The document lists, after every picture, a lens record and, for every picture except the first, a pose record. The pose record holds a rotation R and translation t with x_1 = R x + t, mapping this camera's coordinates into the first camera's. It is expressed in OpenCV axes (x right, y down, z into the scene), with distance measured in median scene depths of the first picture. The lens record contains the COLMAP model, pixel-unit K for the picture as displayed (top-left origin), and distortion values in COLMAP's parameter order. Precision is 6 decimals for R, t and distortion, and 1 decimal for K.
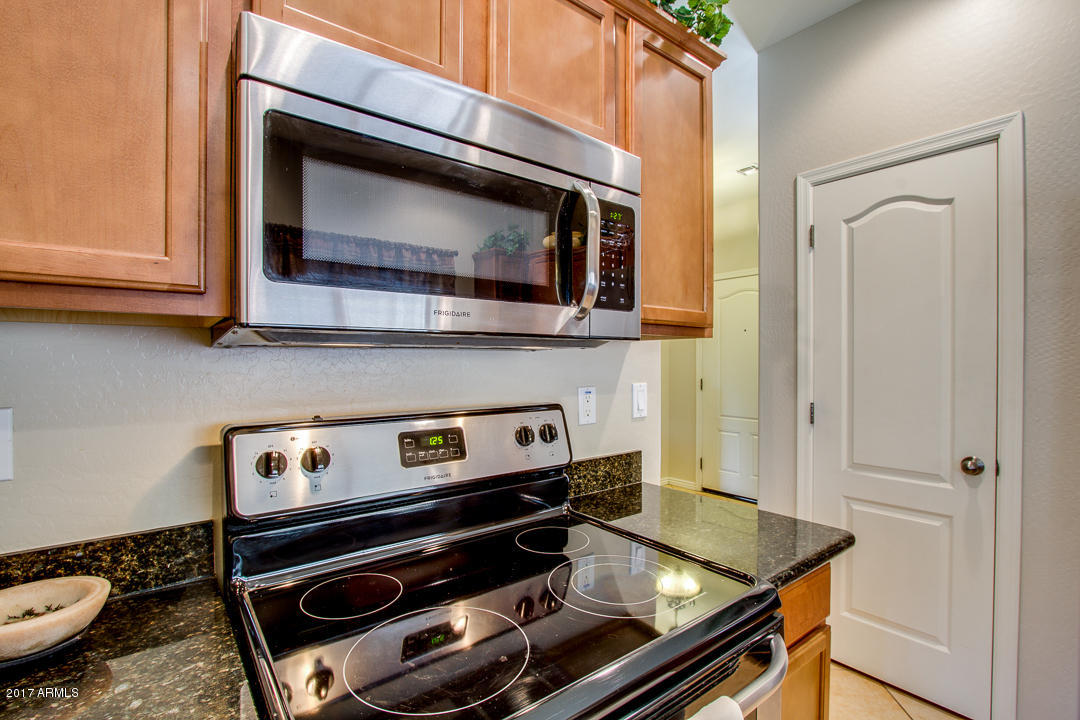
lens RADIAL K [[503.6, 0, 537.1], [0, 503.6, 363.2], [0, 0, 1]] dist [0.000211, -0.000058]
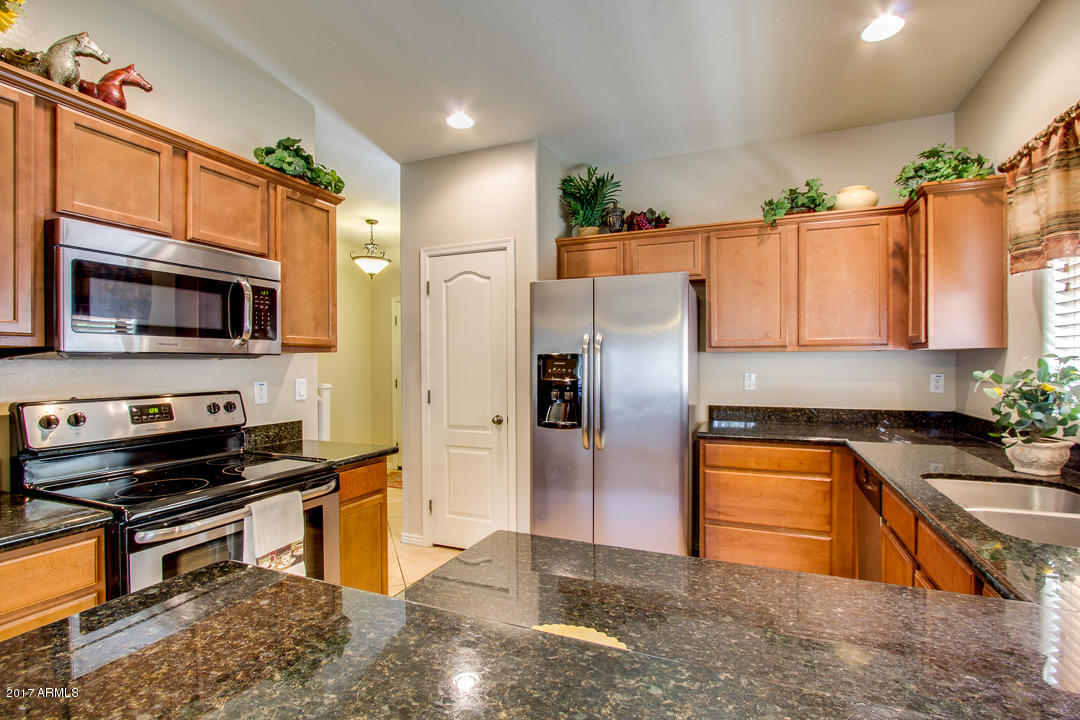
lens RADIAL K [[514.3, 0, 538.5], [0, 514.3, 362.8], [0, 0, 1]] dist [-0.002914, -0.000266]
pose [[0.881618, -0.005172, 0.471936, 0.128281], [0.009402, 0.999934, -0.006605, 0.007227], [-0.471870, 0.010261, 0.881608, -1.106075]]
